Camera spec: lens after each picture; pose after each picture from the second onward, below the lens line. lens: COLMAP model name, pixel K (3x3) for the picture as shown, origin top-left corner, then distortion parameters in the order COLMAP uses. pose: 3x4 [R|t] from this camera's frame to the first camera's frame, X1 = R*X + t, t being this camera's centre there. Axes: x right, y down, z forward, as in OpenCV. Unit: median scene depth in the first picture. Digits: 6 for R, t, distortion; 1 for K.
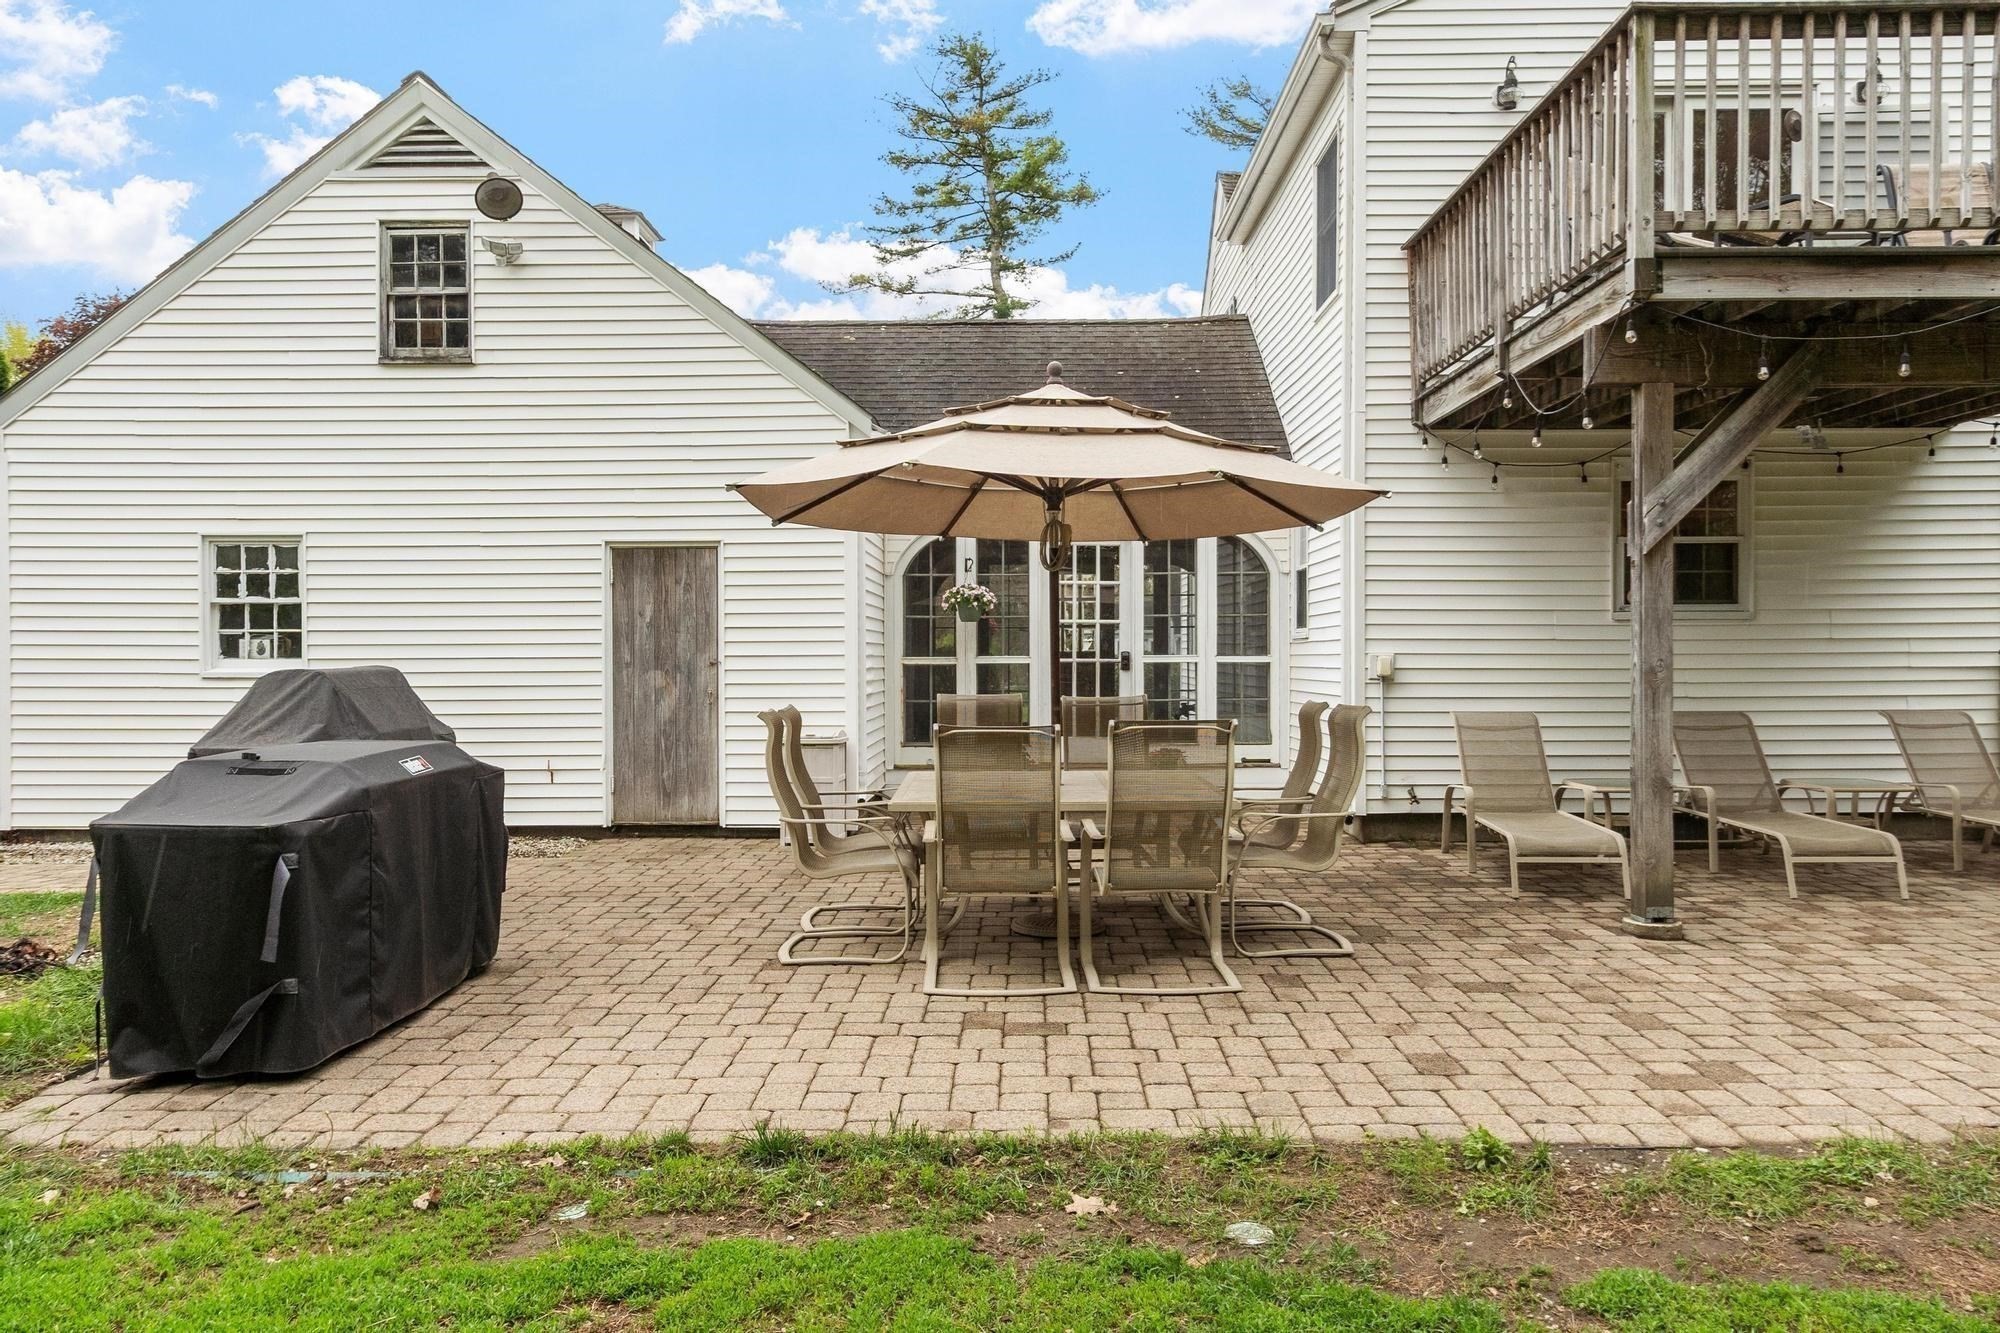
lens RADIAL K [[1350.8, 0, 997.6], [0, 1350.8, 625.4], [0, 0, 1]] dist [-0.005544, 0.002300]
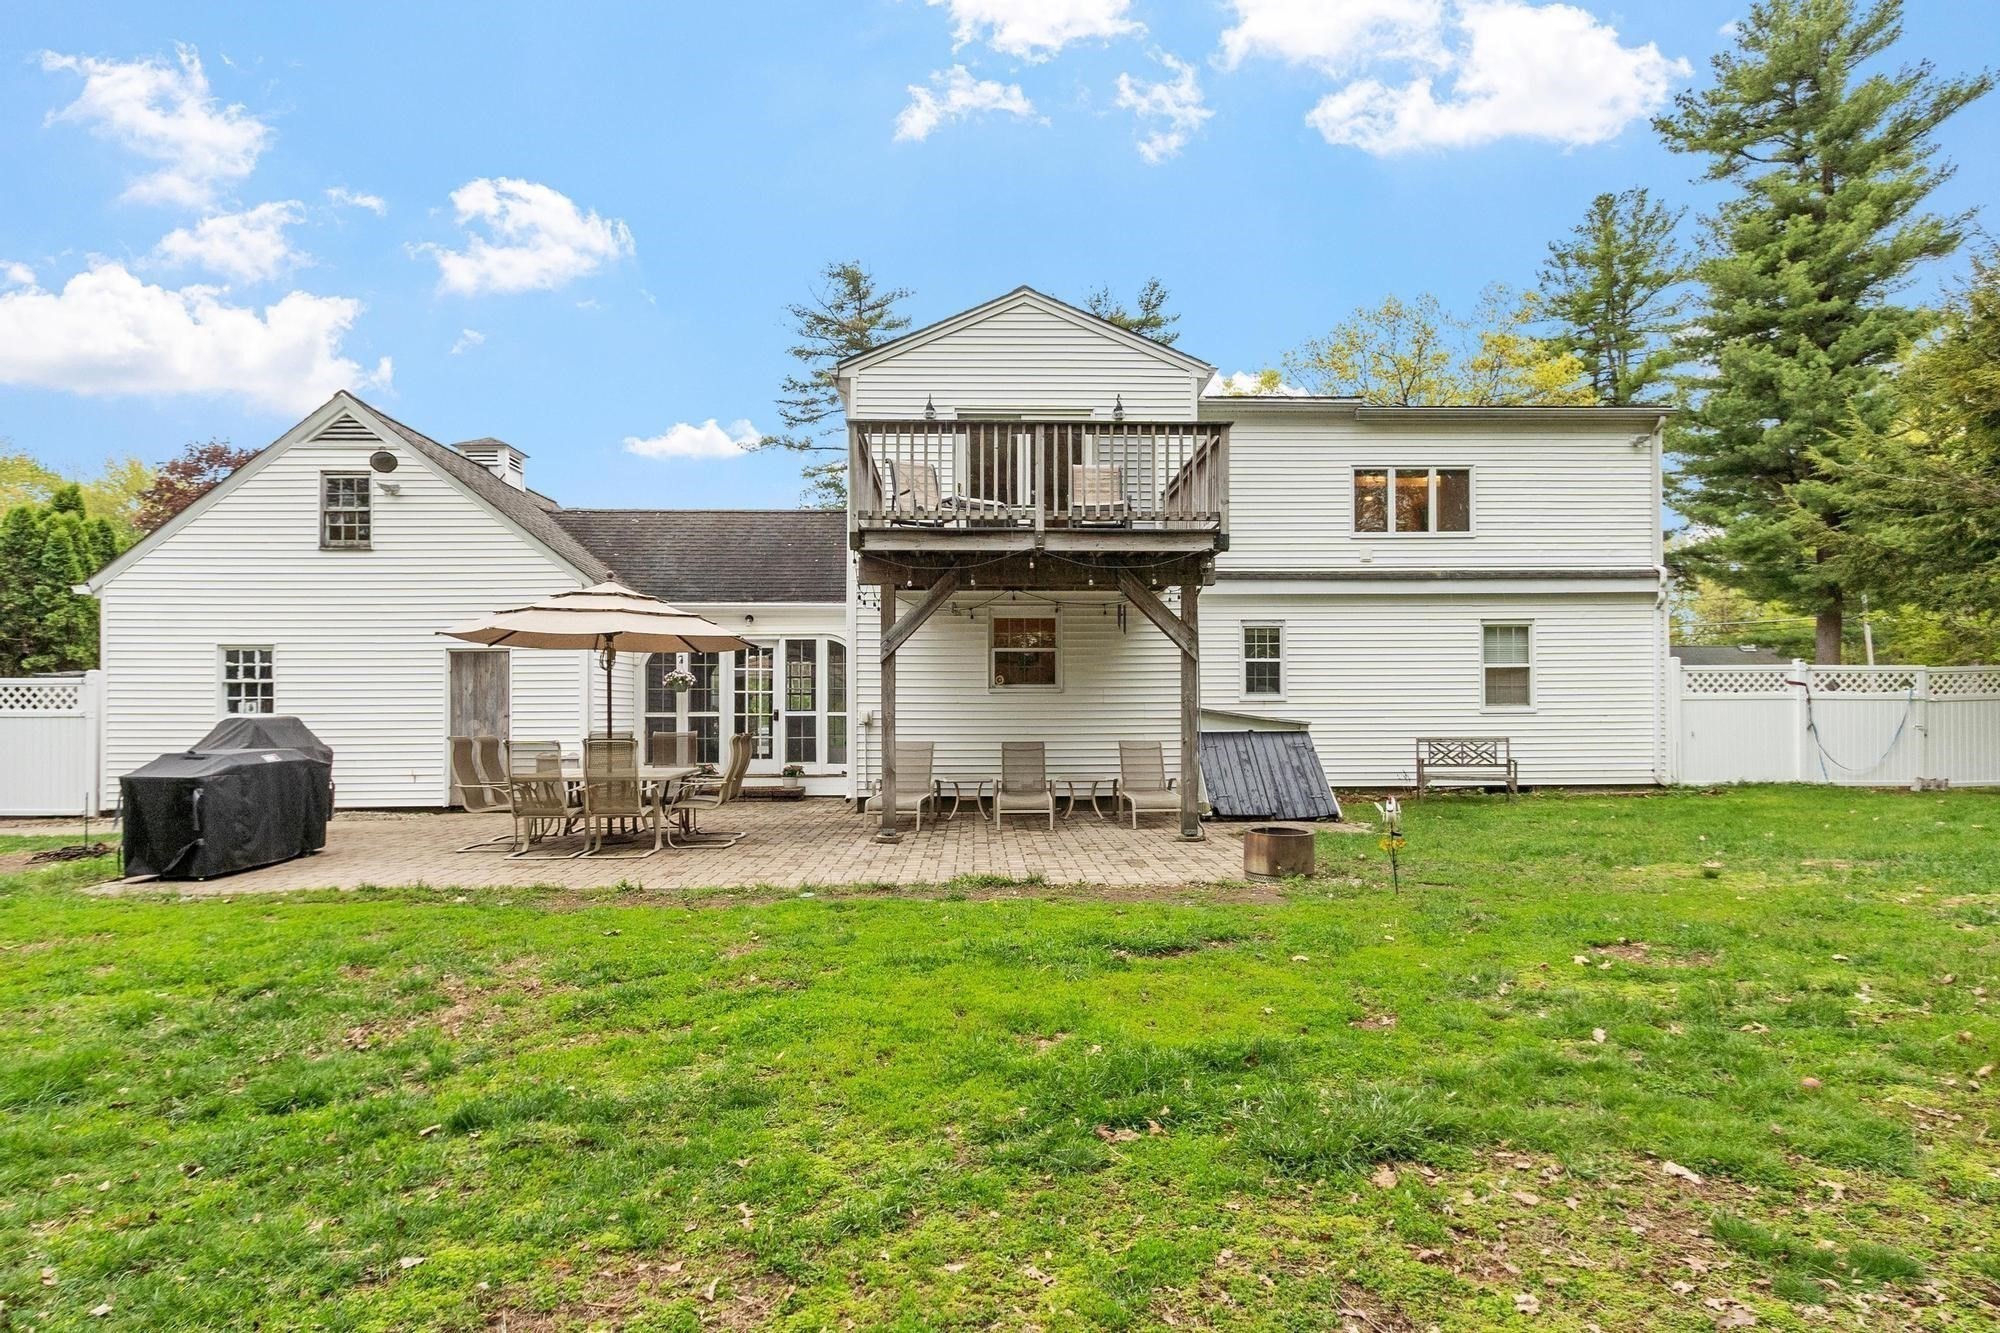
lens RADIAL K [[1110.1, 0, 1000.0], [0, 1110.1, 666.5], [0, 0, 1]] dist [0.016531, -0.018930]
pose [[0.999711, 0.000902, 0.024016, 0.412007], [-0.000373, 0.999757, -0.022029, -0.005238], [-0.024030, 0.022013, 0.999469, -0.501895]]
